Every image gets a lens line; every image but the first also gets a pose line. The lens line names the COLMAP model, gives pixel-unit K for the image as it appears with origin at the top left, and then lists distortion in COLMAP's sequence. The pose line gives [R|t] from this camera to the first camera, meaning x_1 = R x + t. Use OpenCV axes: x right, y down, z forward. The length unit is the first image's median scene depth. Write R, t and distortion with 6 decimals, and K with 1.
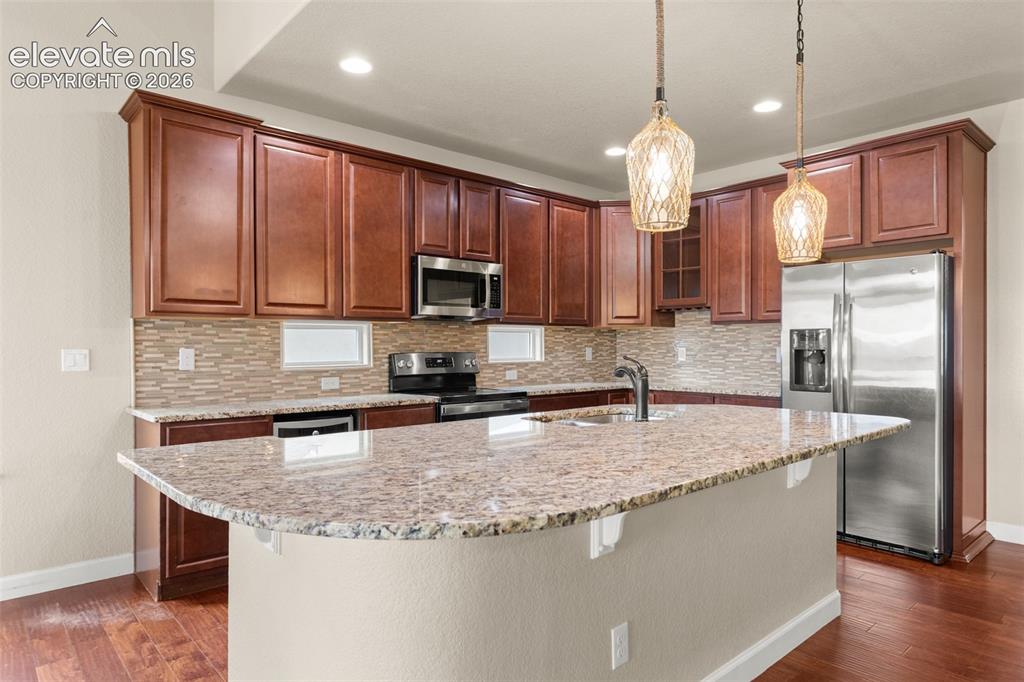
lens RADIAL K [[610.3, 0, 508.8], [0, 610.3, 347.8], [0, 0, 1]] dist [-0.001537, -0.000113]
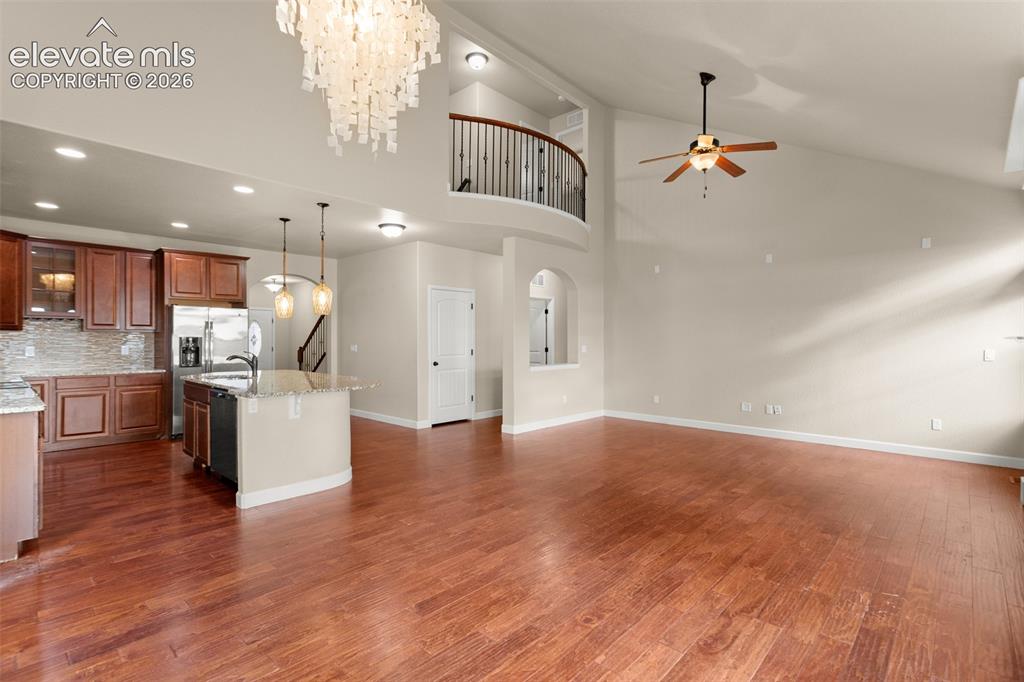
lens RADIAL K [[511.1, 0, 512.9], [0, 511.1, 340.2], [0, 0, 1]] dist [0.003333, 0.000091]
pose [[-0.104334, 0.003338, 0.994537, -1.239814], [-0.008872, 0.999951, -0.004287, -0.020427], [-0.994503, -0.009271, -0.104299, 0.086252]]
